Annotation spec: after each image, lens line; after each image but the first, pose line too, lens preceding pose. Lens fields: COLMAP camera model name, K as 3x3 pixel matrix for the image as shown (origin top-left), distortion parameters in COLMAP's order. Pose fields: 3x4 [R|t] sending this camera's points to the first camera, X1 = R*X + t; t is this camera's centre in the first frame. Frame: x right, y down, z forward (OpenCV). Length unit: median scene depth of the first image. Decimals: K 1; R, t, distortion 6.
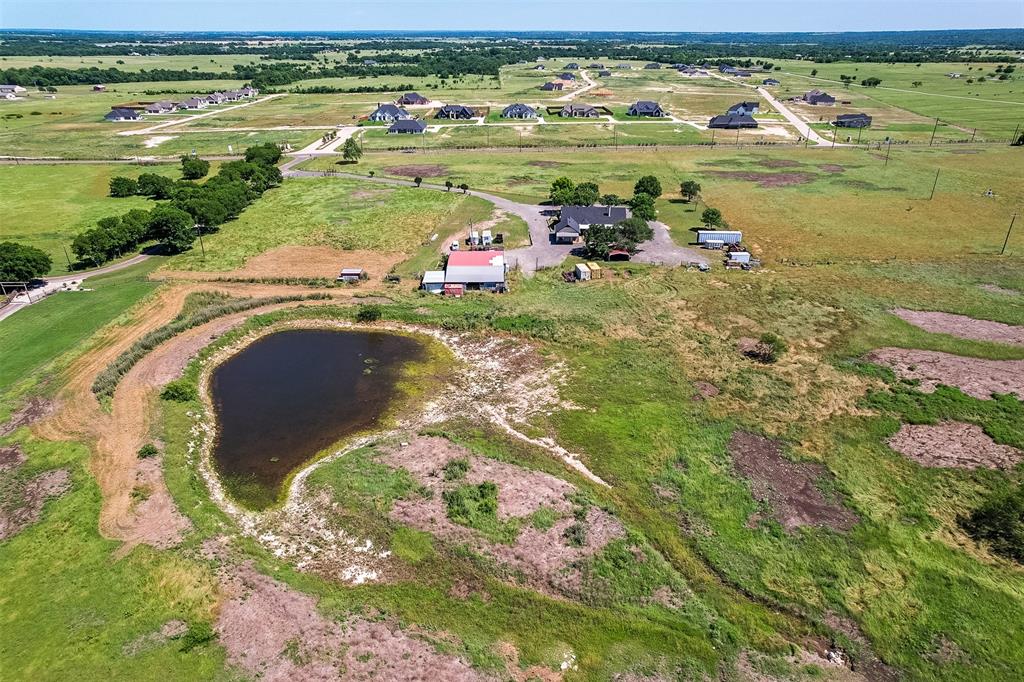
lens RADIAL K [[638.2, 0, 512.0], [0, 638.2, 341.0], [0, 0, 1]] dist [-0.057757, 0.073696]
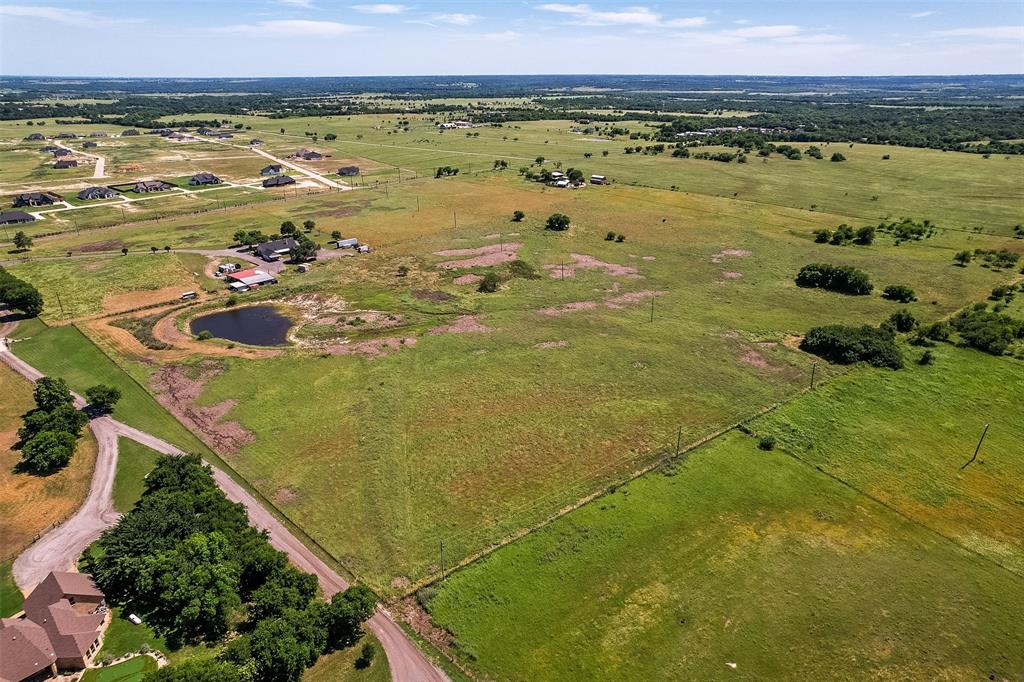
lens RADIAL K [[638.2, 0, 512.0], [0, 638.2, 341.0], [0, 0, 1]] dist [-0.057757, 0.073696]
pose [[0.701425, -0.275599, 0.657304, -0.828020], [0.316196, 0.946822, 0.059570, 0.205393], [-0.638767, 0.166053, 0.751268, -0.927151]]
